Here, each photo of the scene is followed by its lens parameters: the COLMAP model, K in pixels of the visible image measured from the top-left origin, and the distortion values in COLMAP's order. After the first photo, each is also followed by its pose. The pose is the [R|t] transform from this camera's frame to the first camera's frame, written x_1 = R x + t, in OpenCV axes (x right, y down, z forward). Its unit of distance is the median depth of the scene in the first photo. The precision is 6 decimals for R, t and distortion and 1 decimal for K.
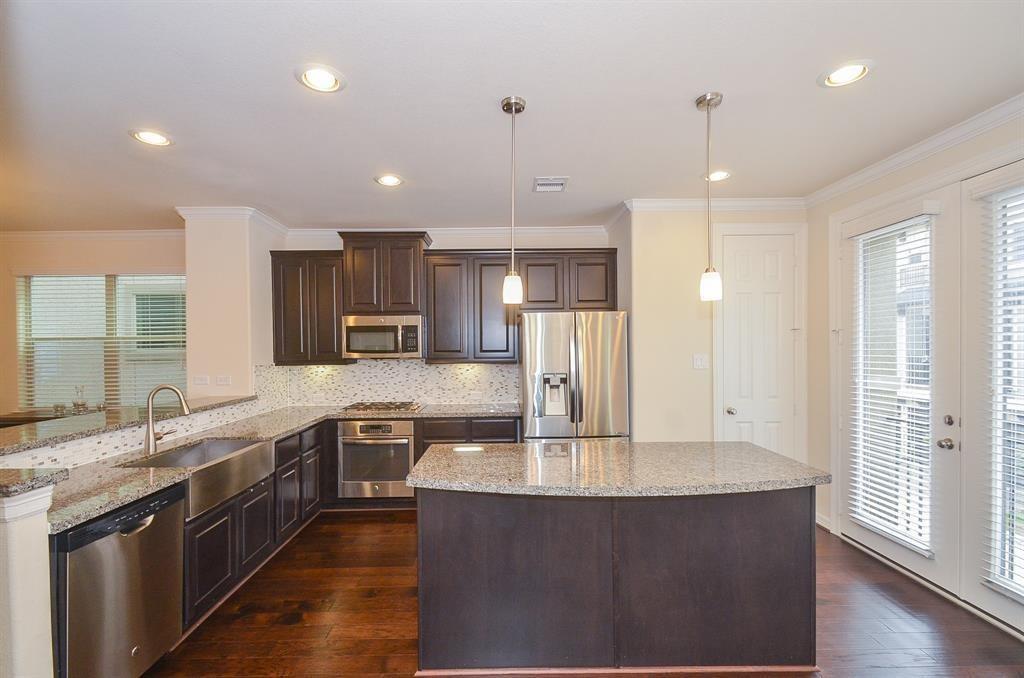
lens RADIAL K [[445.1, 0, 503.4], [0, 445.1, 349.6], [0, 0, 1]] dist [0.023748, -0.009839]
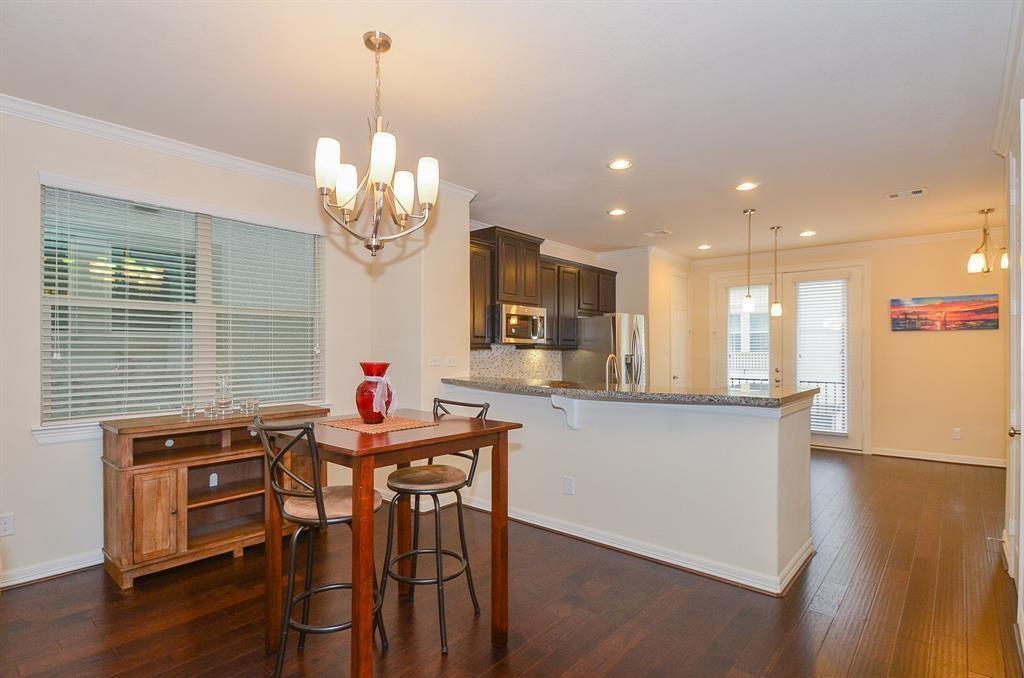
lens RADIAL K [[515.4, 0, 499.0], [0, 515.4, 355.6], [0, 0, 1]] dist [-0.000861, -0.000776]
pose [[0.675813, 0.003722, 0.737063, -1.307400], [-0.001080, 0.999991, -0.004060, 0.056591], [-0.737072, 0.001948, 0.675811, 0.149718]]
